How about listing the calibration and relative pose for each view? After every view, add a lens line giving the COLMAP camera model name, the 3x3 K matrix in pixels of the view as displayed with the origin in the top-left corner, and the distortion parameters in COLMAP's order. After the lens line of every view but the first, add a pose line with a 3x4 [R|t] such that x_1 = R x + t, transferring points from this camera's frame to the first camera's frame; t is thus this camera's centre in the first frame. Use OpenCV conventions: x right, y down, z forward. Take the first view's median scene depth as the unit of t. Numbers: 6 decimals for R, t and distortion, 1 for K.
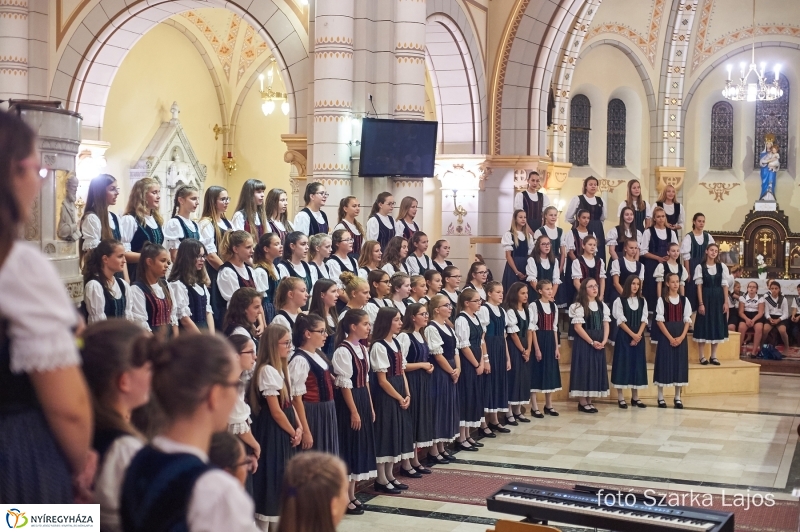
lens RADIAL K [[1170.5, 0, 400.0], [0, 1170.5, 266.0], [0, 0, 1]] dist [-0.091127, 0.124551]
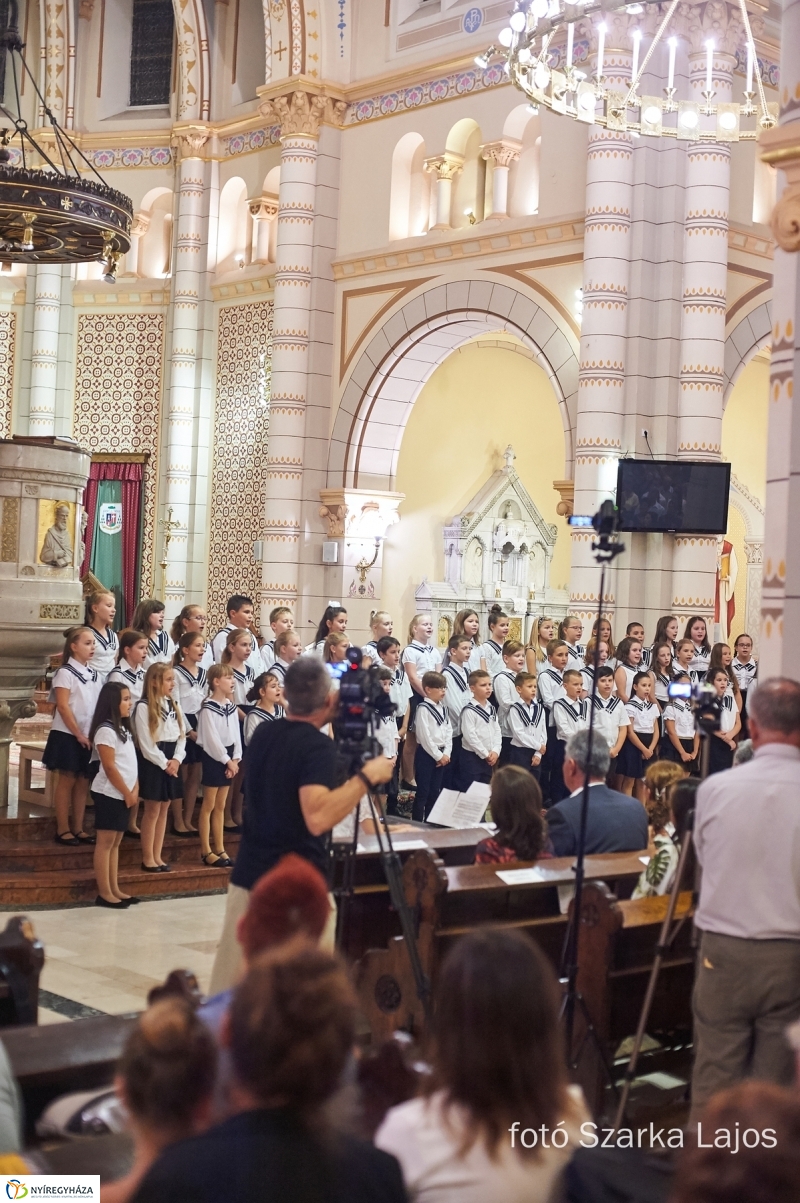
lens RADIAL K [[1760.1, 0, 400.0], [0, 1760.1, 601.5], [0, 0, 1]] dist [-0.091127, 0.124551]
pose [[0.908499, 0.020599, -0.417378, 0.247483], [-0.044082, 0.997936, -0.046700, 0.026515], [0.415555, 0.060826, 0.907532, -0.122393]]
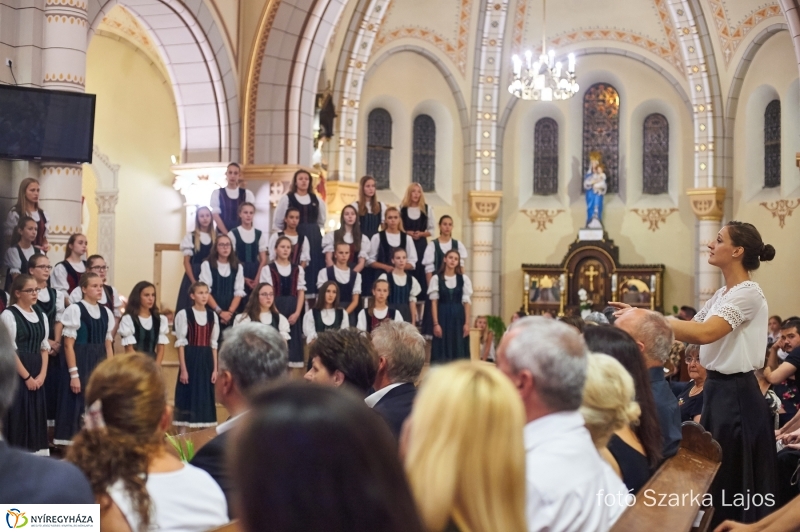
lens RADIAL K [[1170.5, 0, 400.0], [0, 1170.5, 266.0], [0, 0, 1]] dist [-0.091127, 0.124551]
pose [[0.999786, 0.001431, 0.020651, 0.172249], [0.000179, 0.996972, -0.077767, 0.043993], [-0.020700, 0.077754, 0.996758, 0.154123]]
